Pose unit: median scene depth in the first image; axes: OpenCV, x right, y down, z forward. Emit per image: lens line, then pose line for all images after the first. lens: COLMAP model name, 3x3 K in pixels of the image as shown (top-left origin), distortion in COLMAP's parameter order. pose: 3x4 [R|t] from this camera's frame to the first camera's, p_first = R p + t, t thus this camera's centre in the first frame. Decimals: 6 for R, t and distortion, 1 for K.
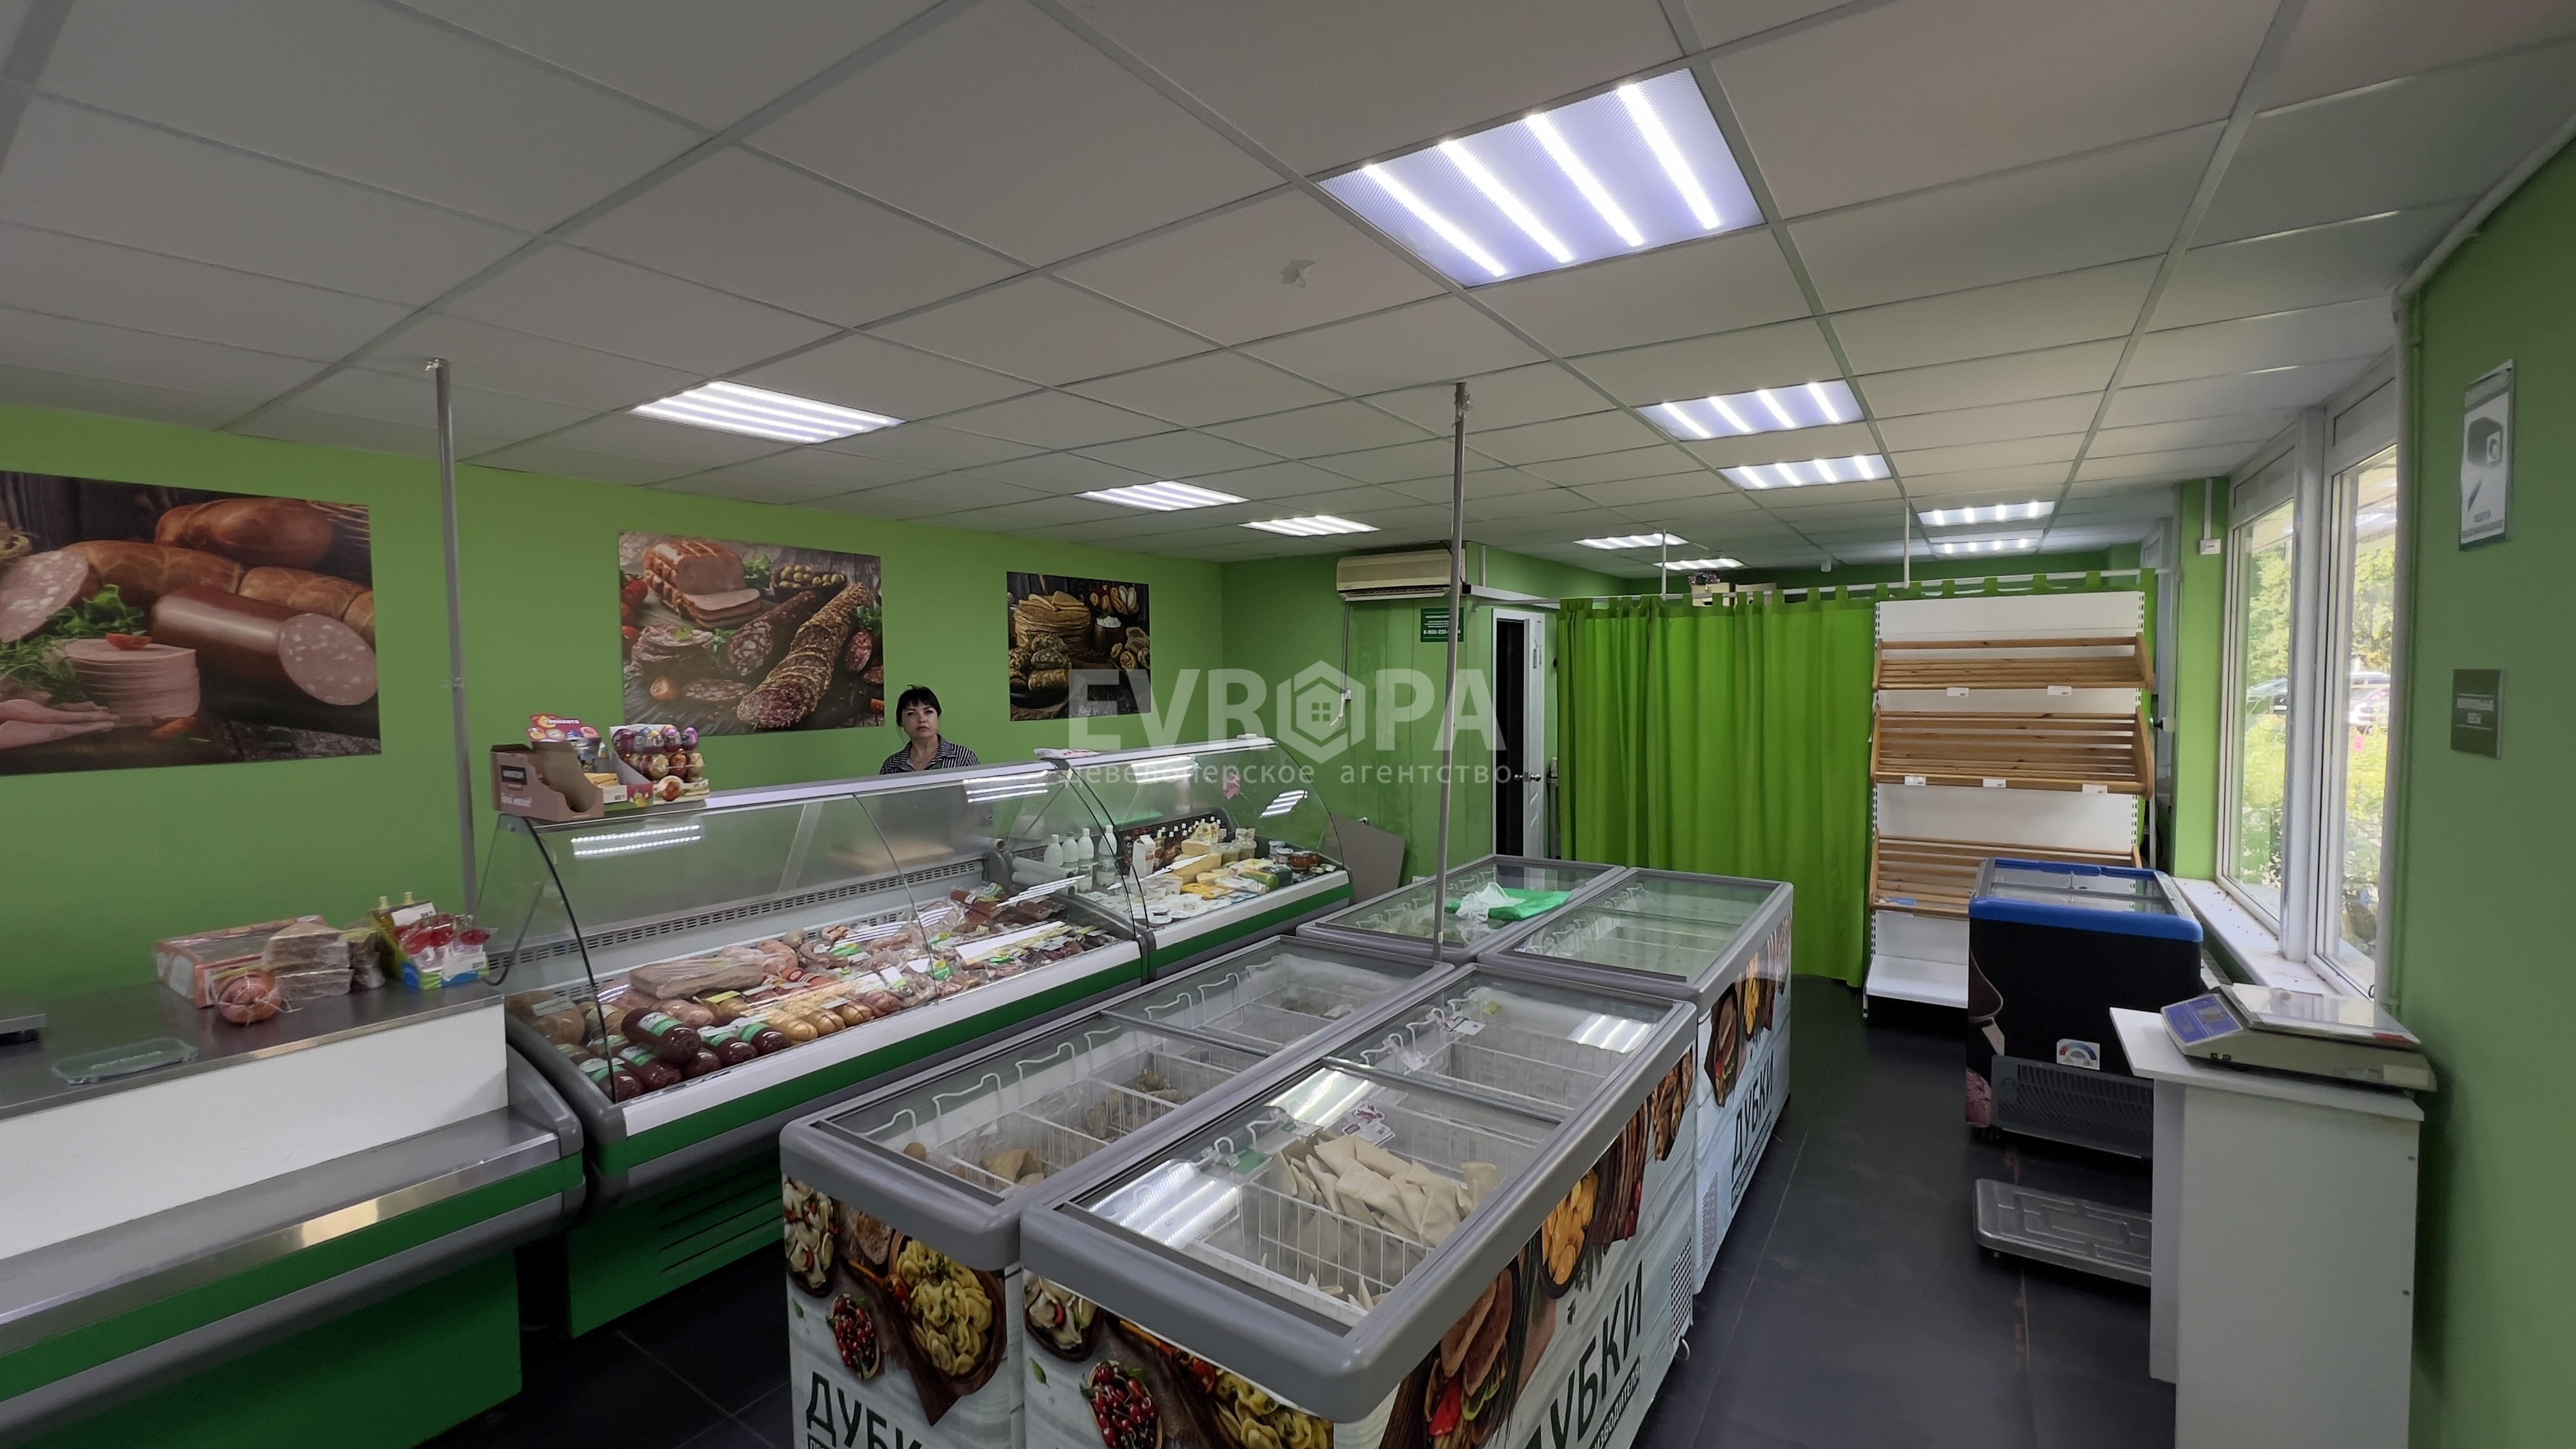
lens RADIAL K [[1036.6, 0, 1286.5], [0, 1036.6, 712.3], [0, 0, 1]] dist [-0.006925, 0.002205]
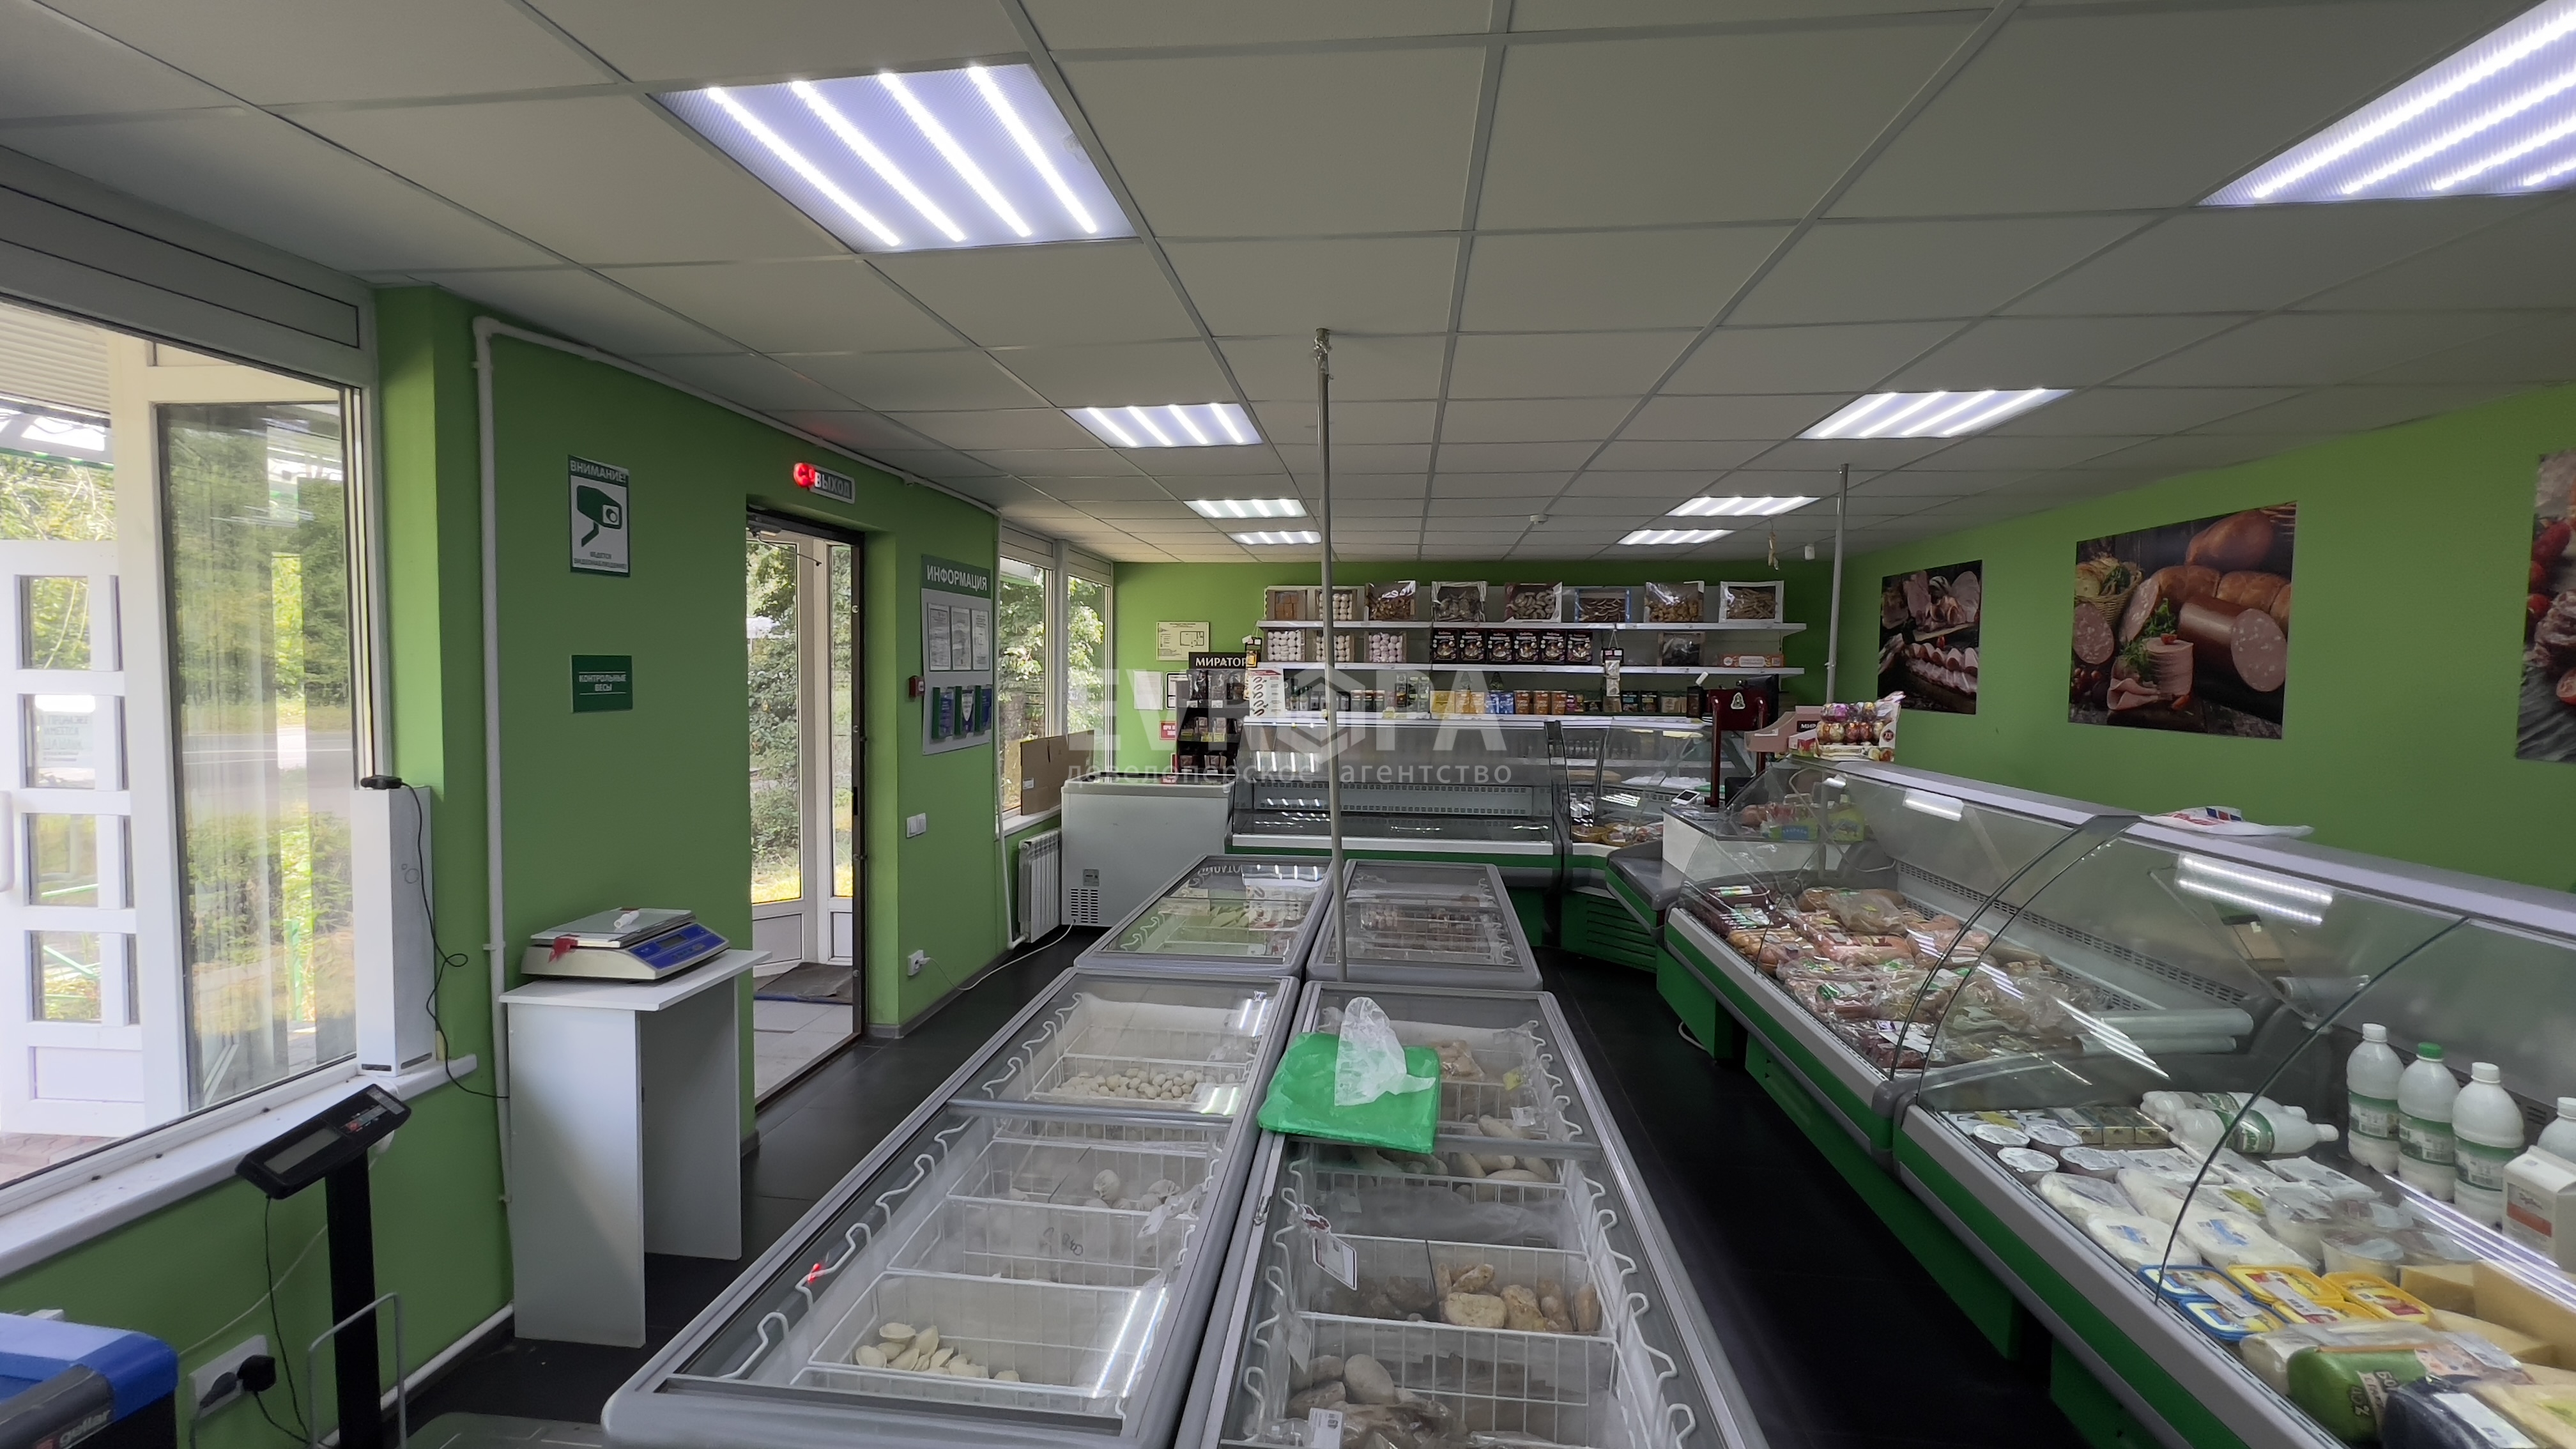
lens RADIAL K [[1036.6, 0, 1283.6], [0, 1036.6, 718.5], [0, 0, 1]] dist [-0.006925, 0.002205]
pose [[-0.882983, 0.024673, -0.468757, 0.514420], [-0.020141, 0.995707, 0.090347, -0.056270], [0.468973, 0.089216, -0.878695, 1.487570]]
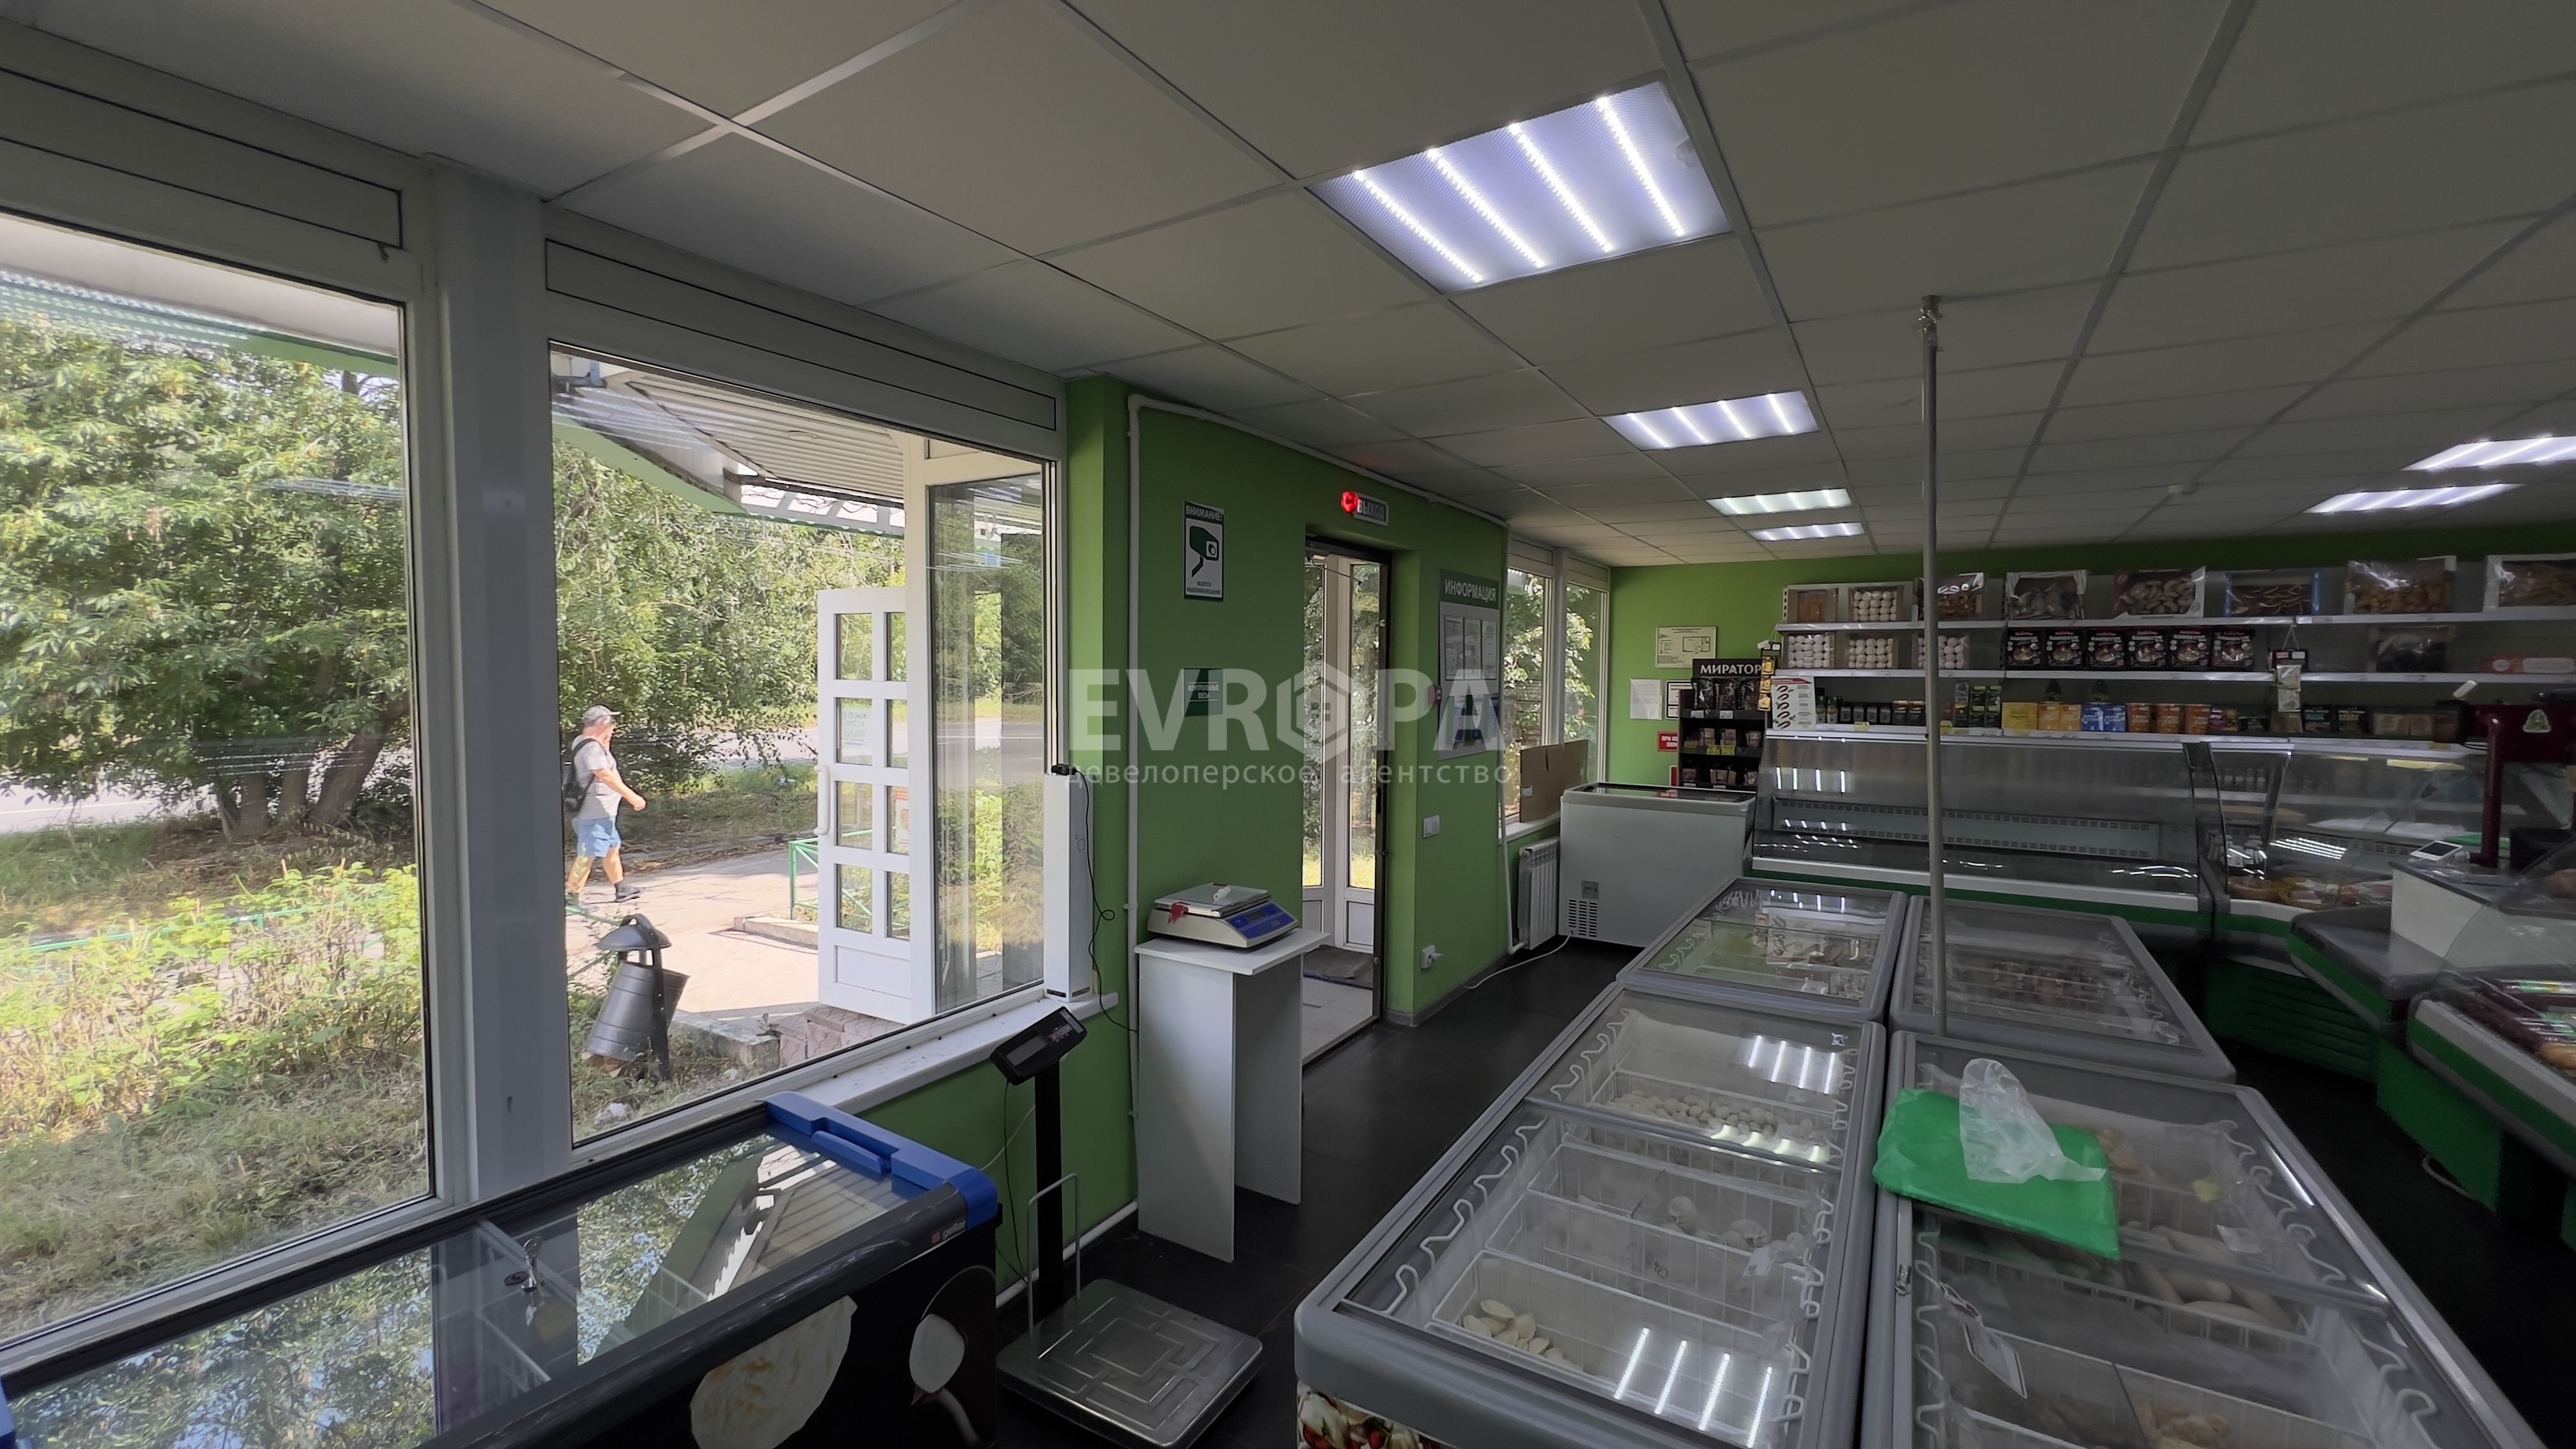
lens RADIAL K [[1036.6, 0, 1278.3], [0, 1036.6, 719.1], [0, 0, 1]] dist [-0.006925, 0.002205]
pose [[-0.999107, 0.006502, -0.041746, 0.576419], [0.002797, 0.996099, 0.088204, -0.059137], [0.042157, 0.088008, -0.995227, 1.482682]]
